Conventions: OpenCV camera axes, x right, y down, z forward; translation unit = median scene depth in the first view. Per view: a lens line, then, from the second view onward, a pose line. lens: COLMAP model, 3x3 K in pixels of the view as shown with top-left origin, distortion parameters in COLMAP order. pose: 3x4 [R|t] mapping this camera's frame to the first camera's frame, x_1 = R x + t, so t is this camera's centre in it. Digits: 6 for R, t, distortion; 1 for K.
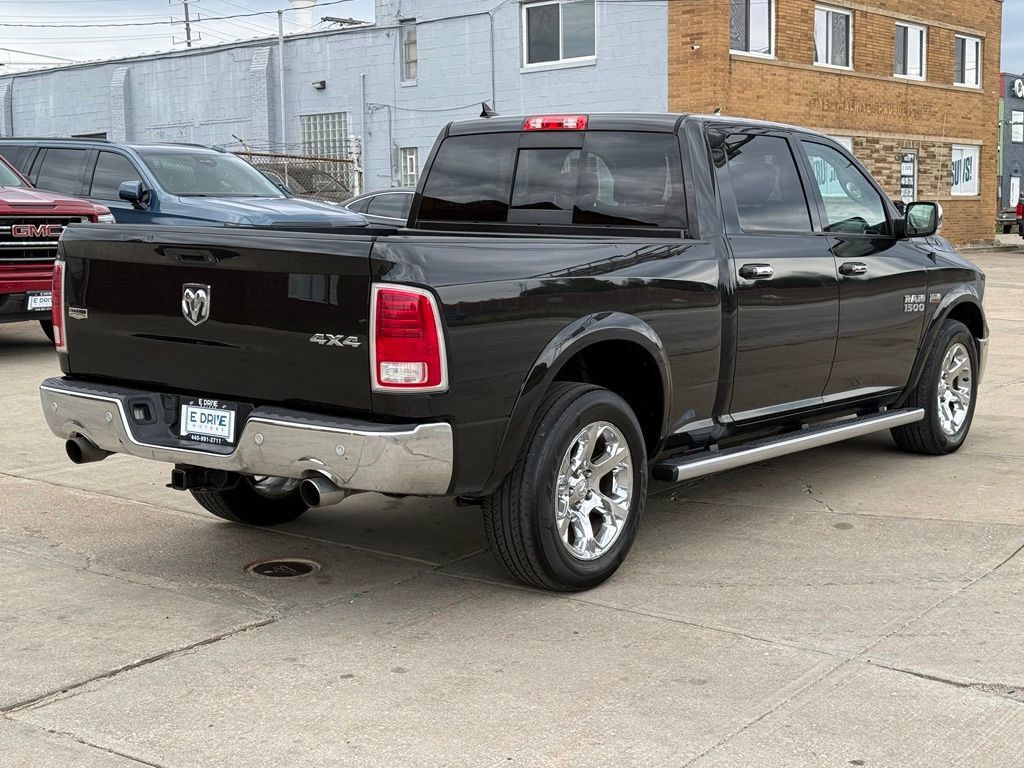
lens RADIAL K [[1504.0, 0, 422.1], [0, 1504.0, 395.6], [0, 0, 1]] dist [0.130231, 0.000000]
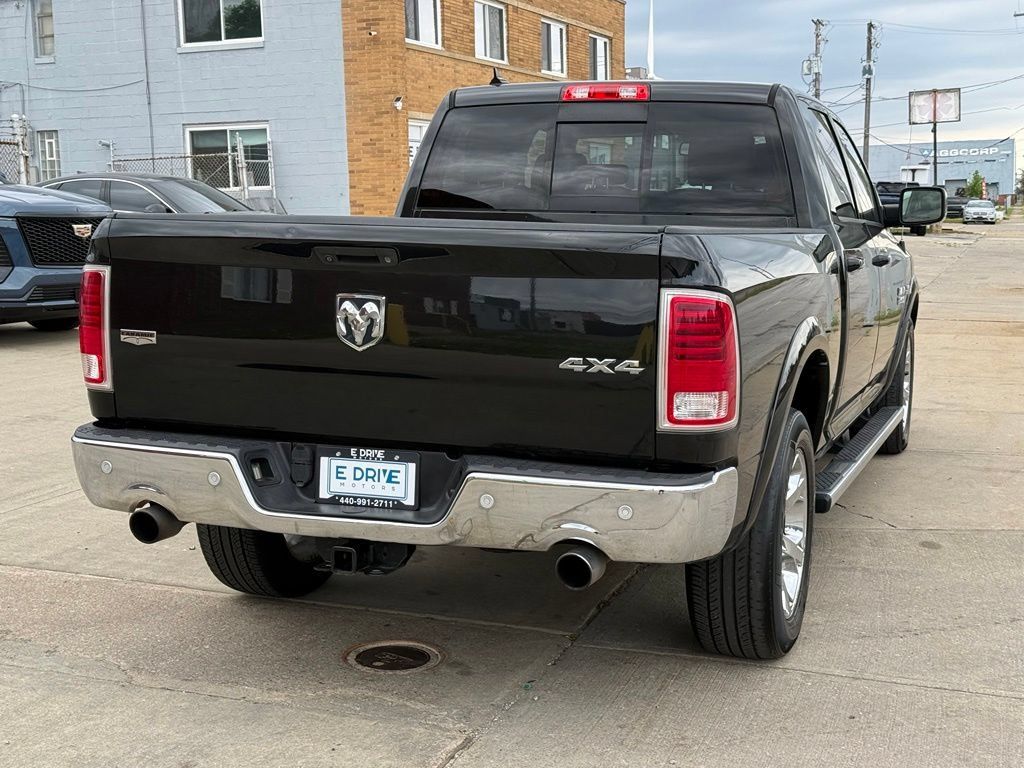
lens RADIAL K [[1504.0, 0, 456.6], [0, 1504.0, 389.4], [0, 0, 1]] dist [0.130231, 0.000000]
pose [[0.951954, -0.040022, 0.303614, -0.077757], [0.039655, 0.999186, 0.007376, -0.007302], [-0.303662, 0.005018, 0.952767, 0.066991]]
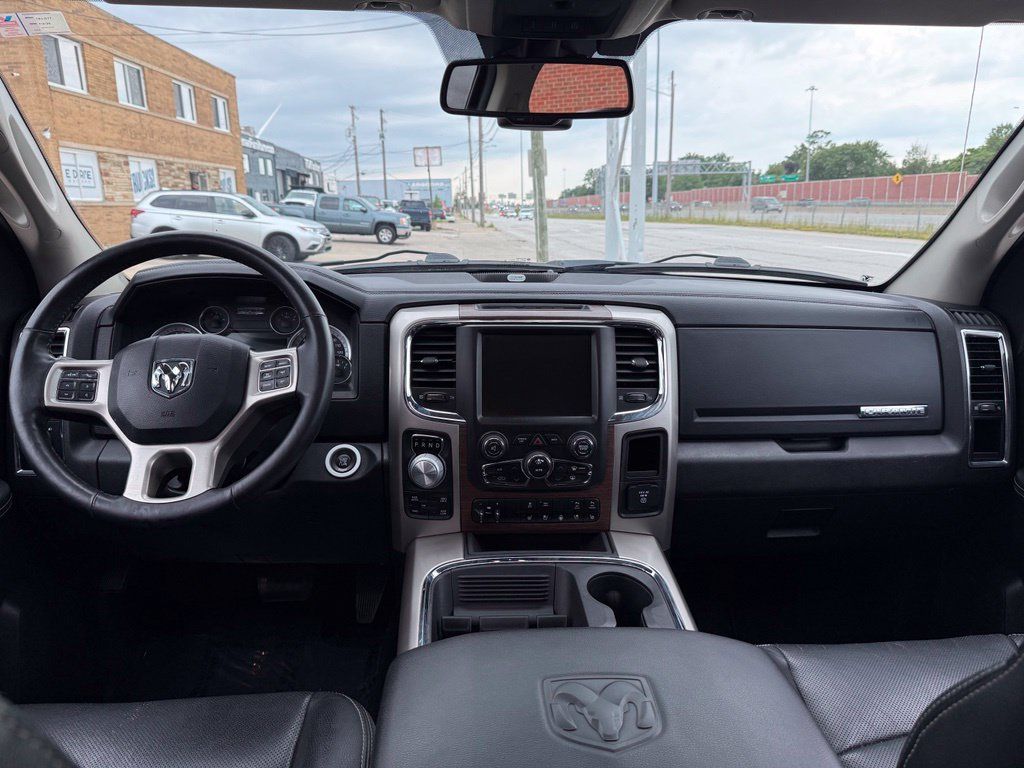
lens RADIAL K [[741.6, 0, 512.1], [0, 741.6, 364.6], [0, 0, 1]] dist [-0.007536, -0.000133]
pose [[0.727098, -0.143624, 0.671342, 0.046839], [0.082907, 0.989085, 0.121808, -0.047953], [-0.681509, -0.032908, 0.731070, 0.337313]]
